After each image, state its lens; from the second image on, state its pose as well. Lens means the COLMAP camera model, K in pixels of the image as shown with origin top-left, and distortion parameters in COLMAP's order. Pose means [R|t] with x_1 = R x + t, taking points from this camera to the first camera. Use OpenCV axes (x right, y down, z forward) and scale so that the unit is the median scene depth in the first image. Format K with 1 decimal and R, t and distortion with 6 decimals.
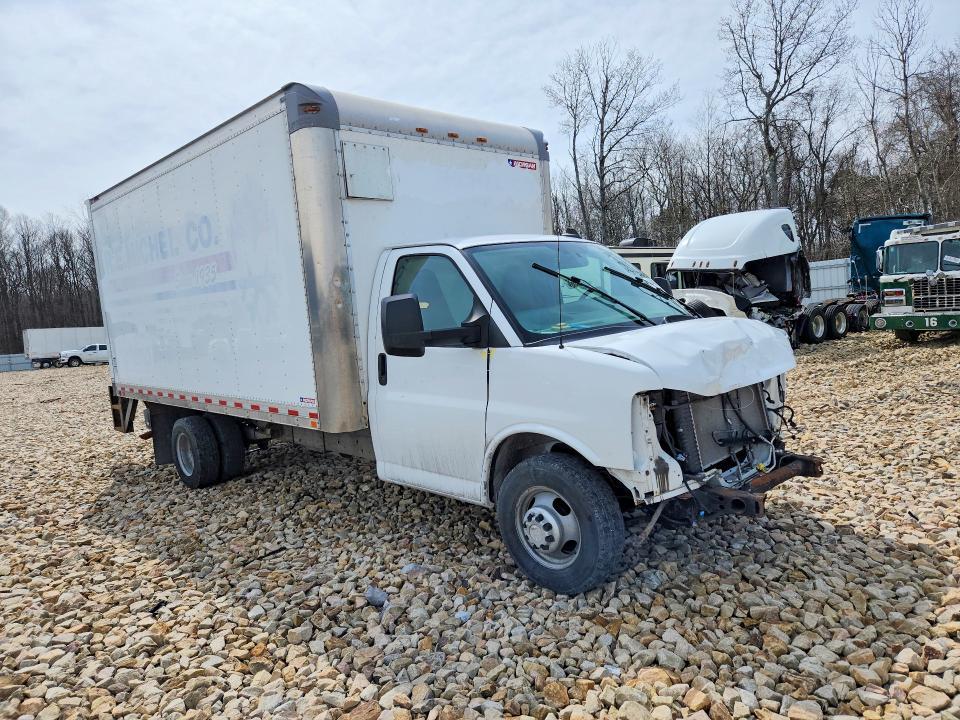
lens RADIAL K [[639.7, 0, 480.0], [0, 639.7, 360.0], [0, 0, 1]] dist [0.065088, 0.000402]
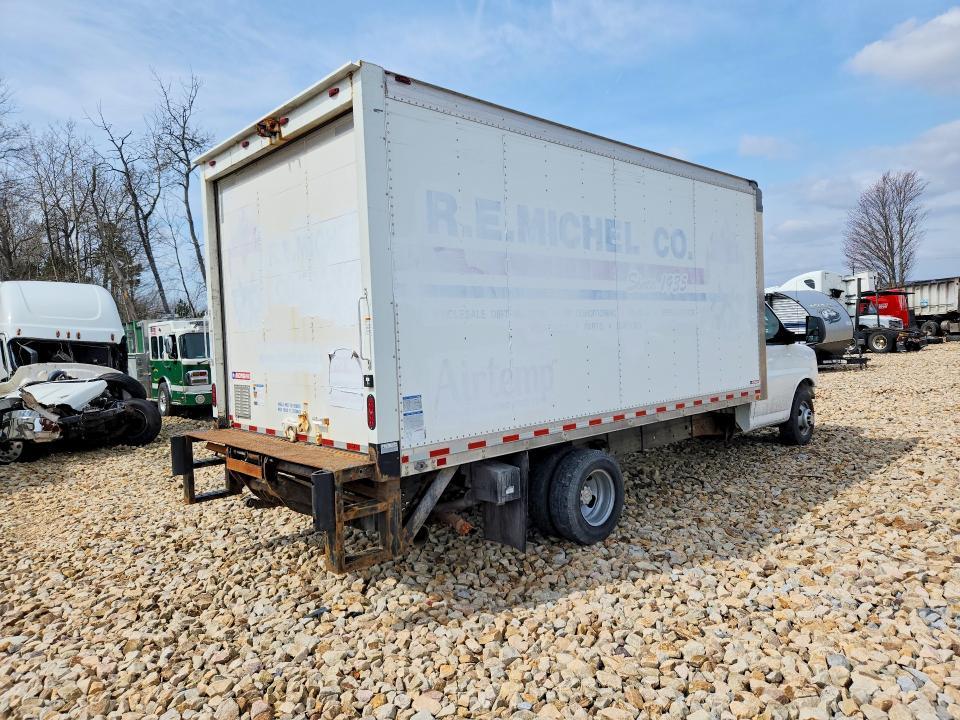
lens RADIAL K [[639.7, 0, 480.0], [0, 639.7, 360.0], [0, 0, 1]] dist [0.065088, 0.000402]
pose [[0.032468, 0.045980, 0.998415, -1.488469], [0.134702, 0.989626, -0.049955, 0.001529], [-0.990354, 0.136110, 0.025938, 1.320676]]
